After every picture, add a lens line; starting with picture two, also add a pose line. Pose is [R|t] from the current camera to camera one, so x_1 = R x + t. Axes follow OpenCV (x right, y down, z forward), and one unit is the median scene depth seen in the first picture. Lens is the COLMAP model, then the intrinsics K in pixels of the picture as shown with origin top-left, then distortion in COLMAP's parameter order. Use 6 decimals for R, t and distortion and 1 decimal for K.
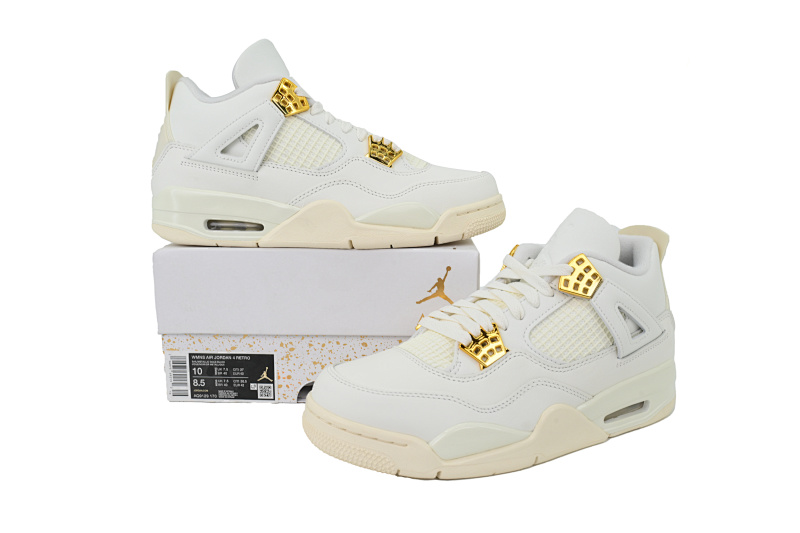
lens RADIAL K [[645.4, 0, 402.0], [0, 645.4, 265.7], [0, 0, 1]] dist [0.038881, -0.001779]
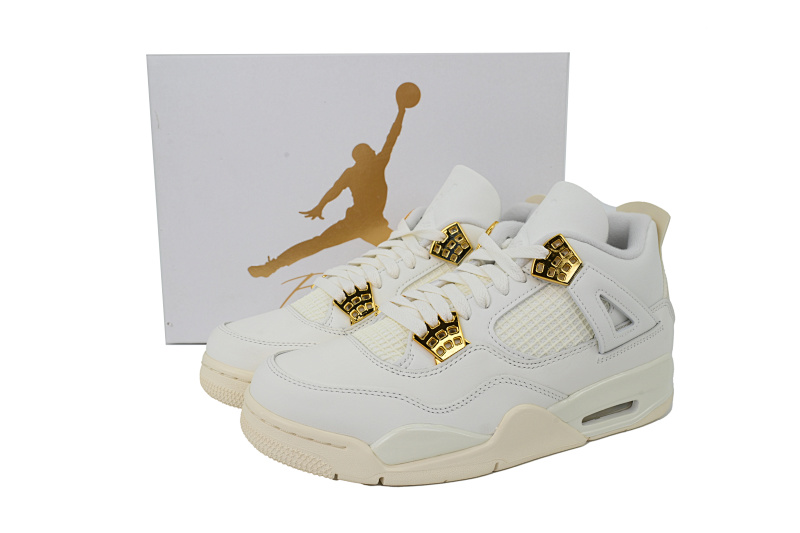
lens RADIAL K [[645.4, 0, 398.4], [0, 645.4, 269.9], [0, 0, 1]] dist [0.038881, -0.001779]
pose [[0.997429, 0.016463, -0.069752, 0.125276], [-0.012873, 0.998585, 0.051606, -0.012743], [0.070503, -0.050576, 0.996229, 0.115091]]
